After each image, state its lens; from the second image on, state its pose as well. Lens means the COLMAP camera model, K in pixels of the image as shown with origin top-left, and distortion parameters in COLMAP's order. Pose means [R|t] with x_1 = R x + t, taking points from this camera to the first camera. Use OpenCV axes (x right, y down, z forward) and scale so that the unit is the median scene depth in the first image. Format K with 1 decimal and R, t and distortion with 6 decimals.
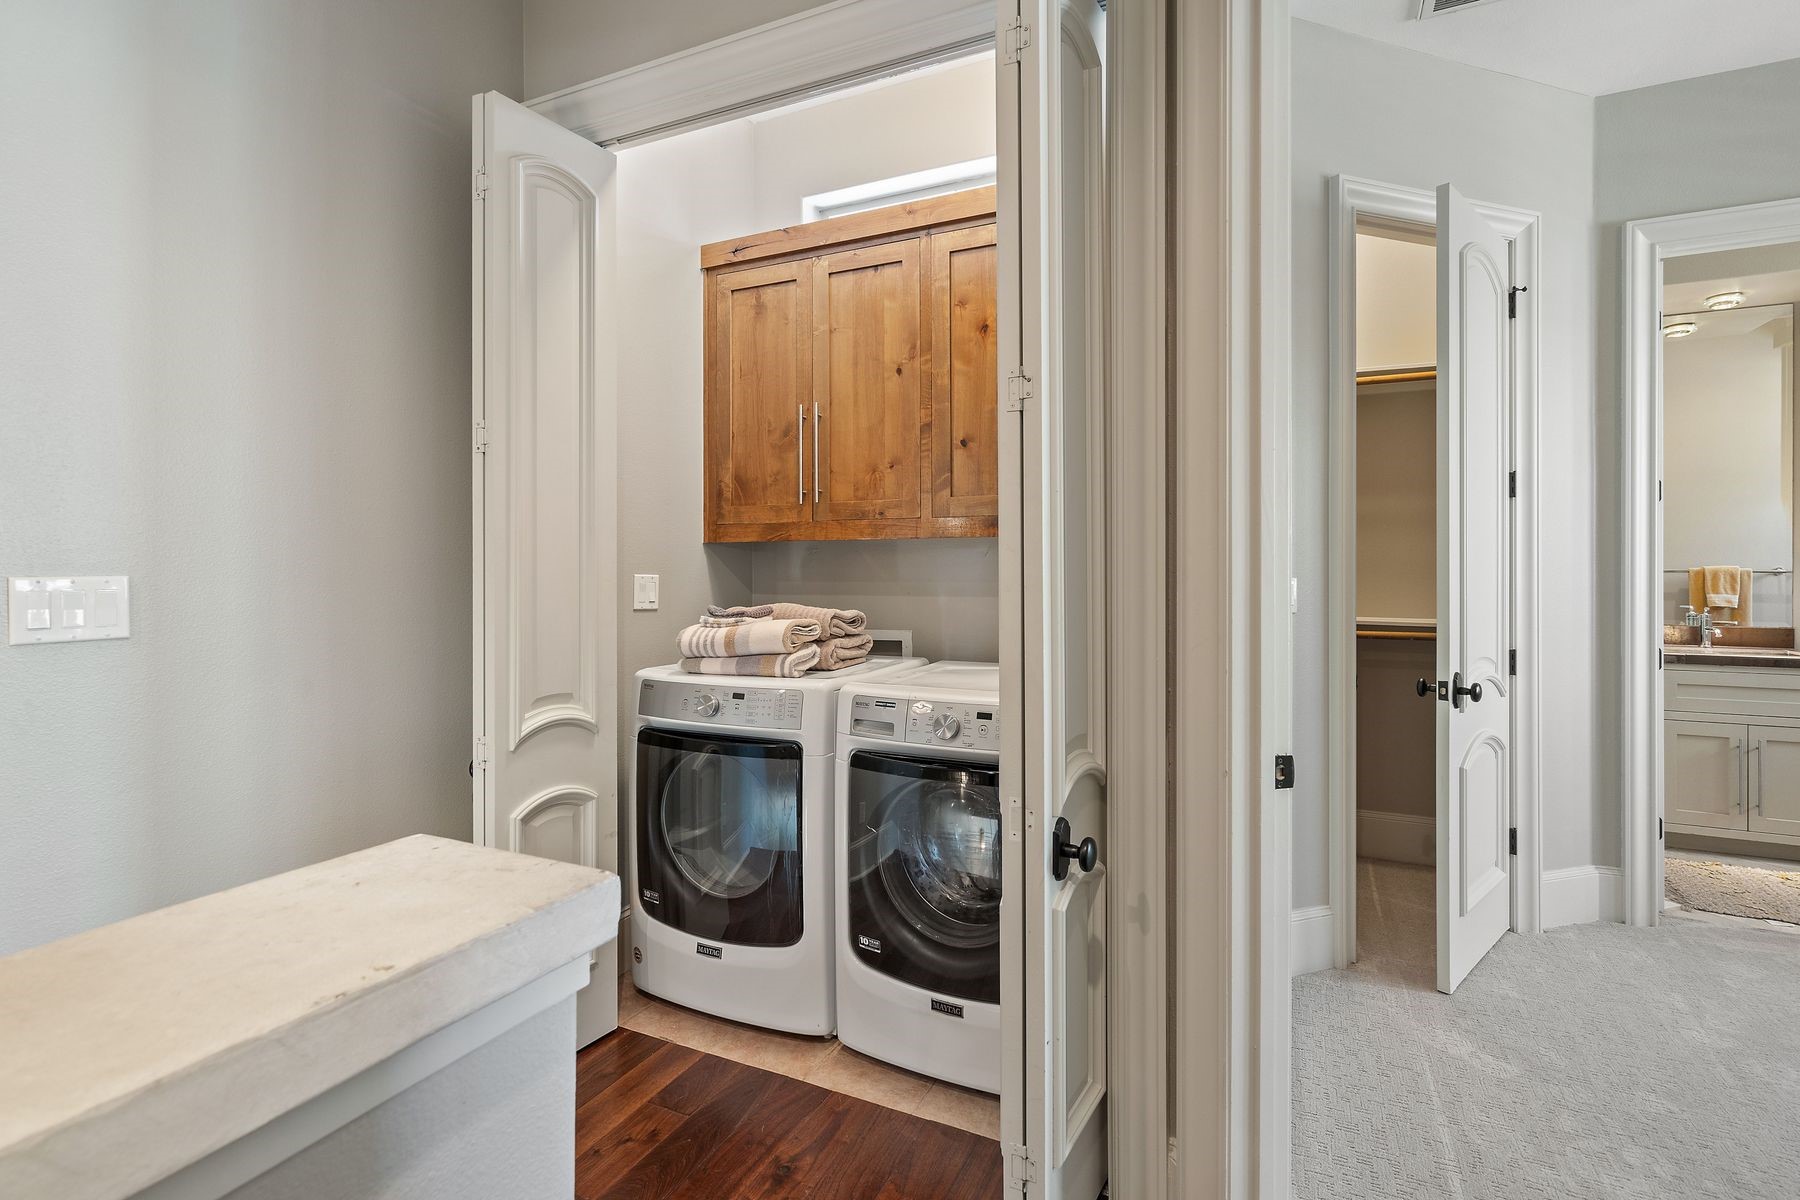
lens RADIAL K [[842.9, 0, 908.2], [0, 842.9, 575.0], [0, 0, 1]] dist [-0.001305, -0.000418]
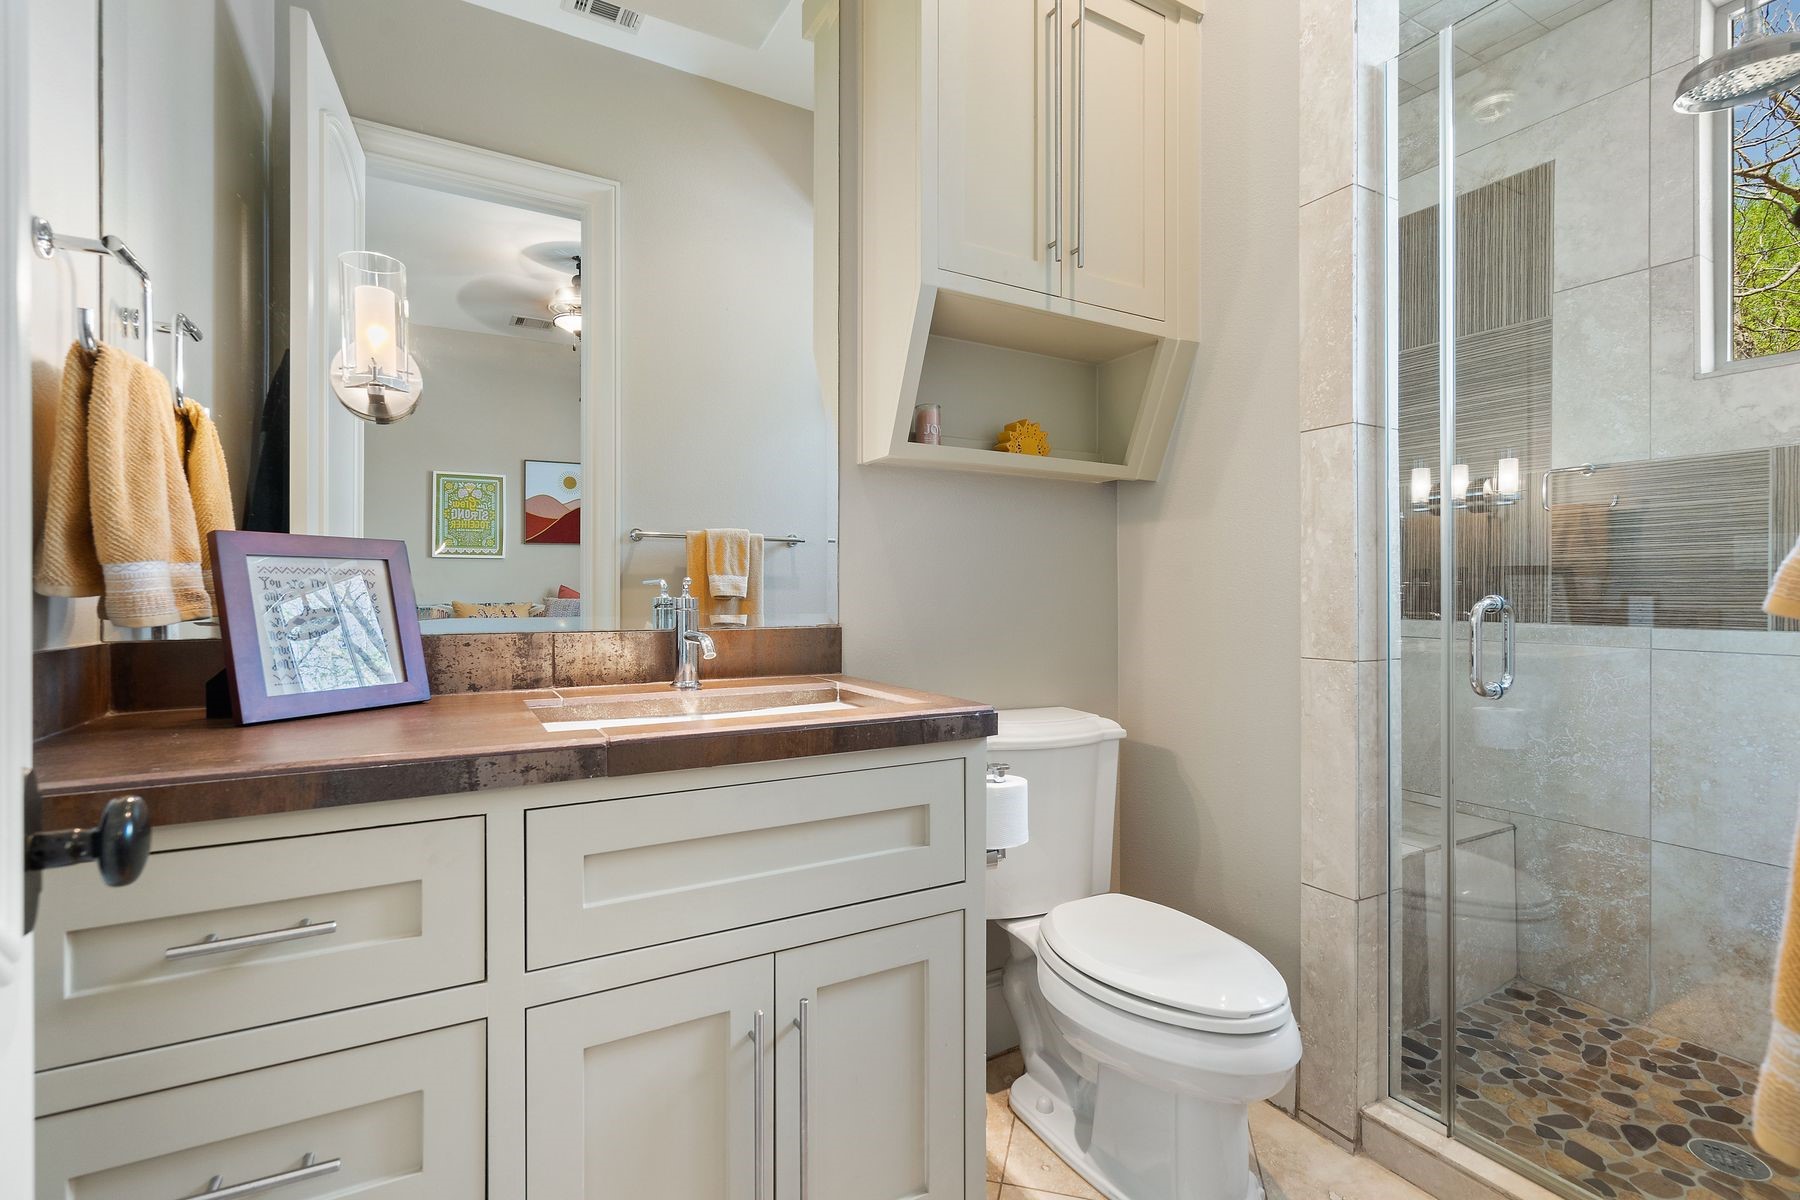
lens RADIAL K [[842.9, 0, 908.2], [0, 842.9, 575.0], [0, 0, 1]] dist [-0.001305, -0.000418]
pose [[0.565984, 0.012321, 0.824324, 0.549889], [0.002711, 0.999855, -0.016805, 0.034050], [-0.824412, 0.011746, 0.565869, 0.559529]]
